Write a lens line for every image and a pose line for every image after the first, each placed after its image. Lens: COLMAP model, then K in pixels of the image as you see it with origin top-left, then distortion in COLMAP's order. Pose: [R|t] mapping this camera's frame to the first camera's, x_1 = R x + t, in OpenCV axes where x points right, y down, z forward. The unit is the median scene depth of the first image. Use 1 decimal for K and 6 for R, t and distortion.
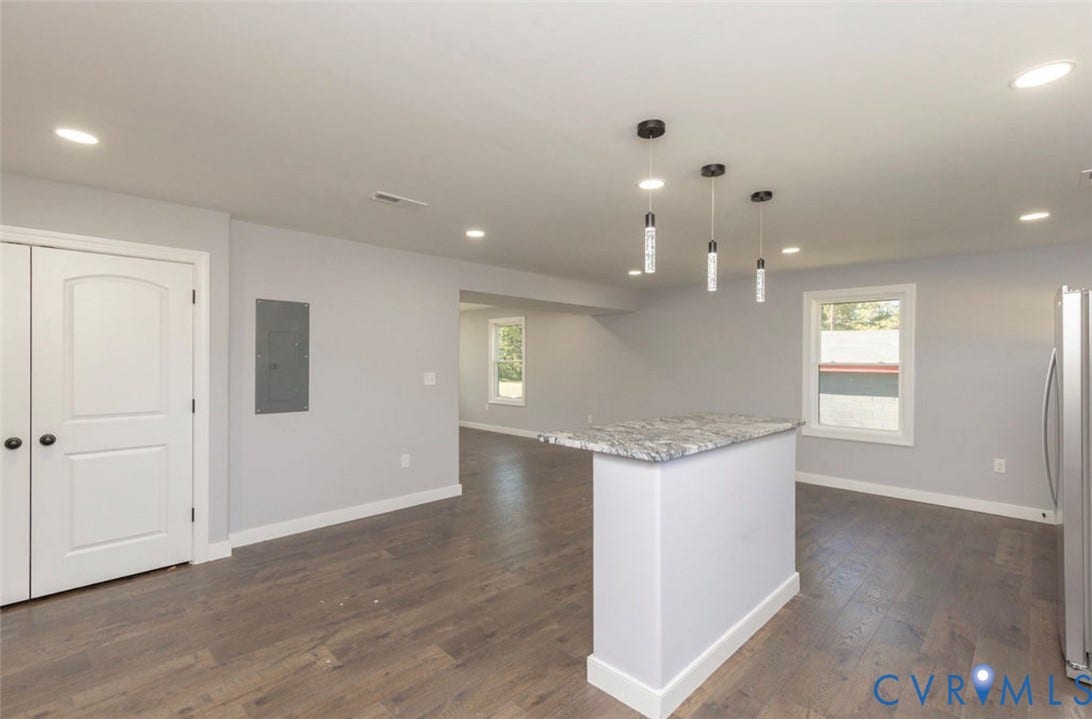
lens RADIAL K [[500.6, 0, 543.9], [0, 500.6, 361.0], [0, 0, 1]] dist [0.013103, 0.000250]
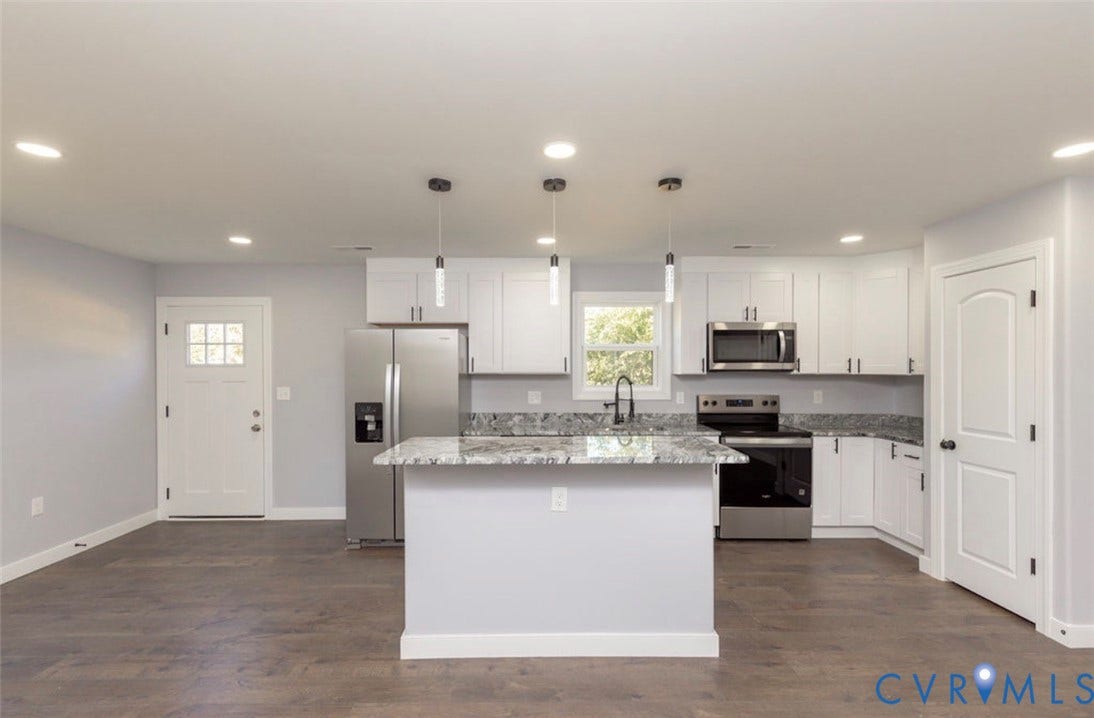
lens RADIAL K [[497.2, 0, 541.7], [0, 497.2, 370.9], [0, 0, 1]] dist [0.005373, 0.000207]
pose [[-0.715778, -0.008925, 0.698271, -0.291421], [-0.000188, 0.999921, 0.012588, -0.016829], [-0.698328, 0.008879, -0.715723, 1.474231]]
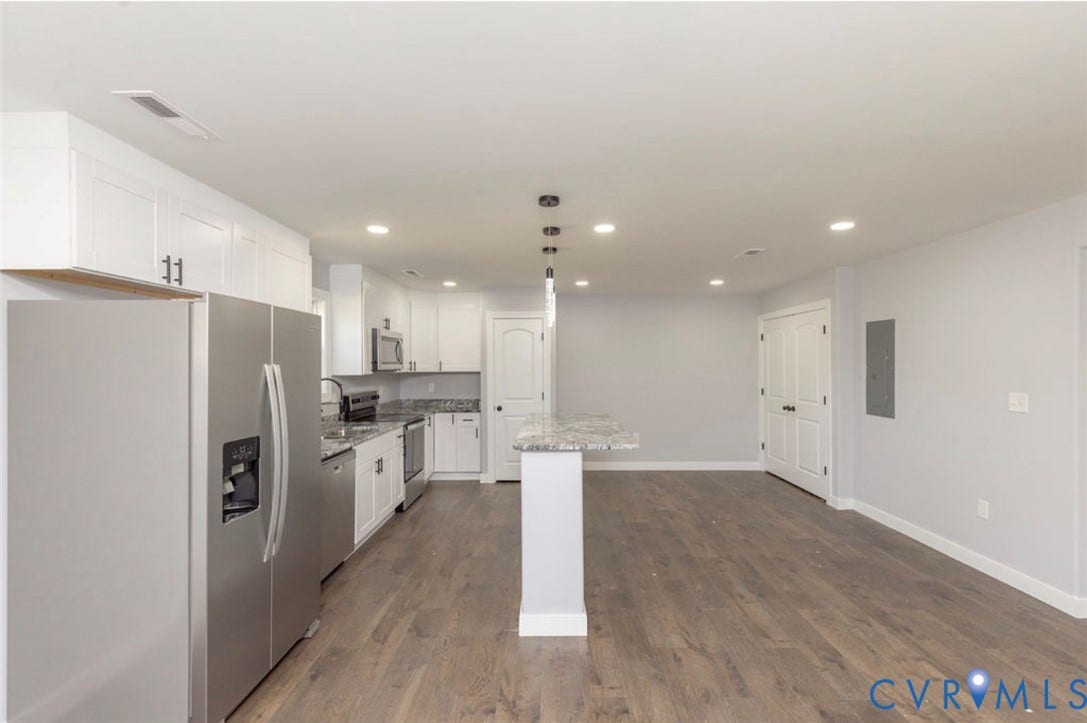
lens RADIAL K [[479.8, 0, 545.6], [0, 479.8, 364.9], [0, 0, 1]] dist [0.002566, -0.000019]
pose [[-0.718424, -0.001220, -0.695604, 1.047761], [-0.001730, 0.999999, 0.000032, -0.020597], [0.695603, 0.001226, -0.718425, 1.617750]]
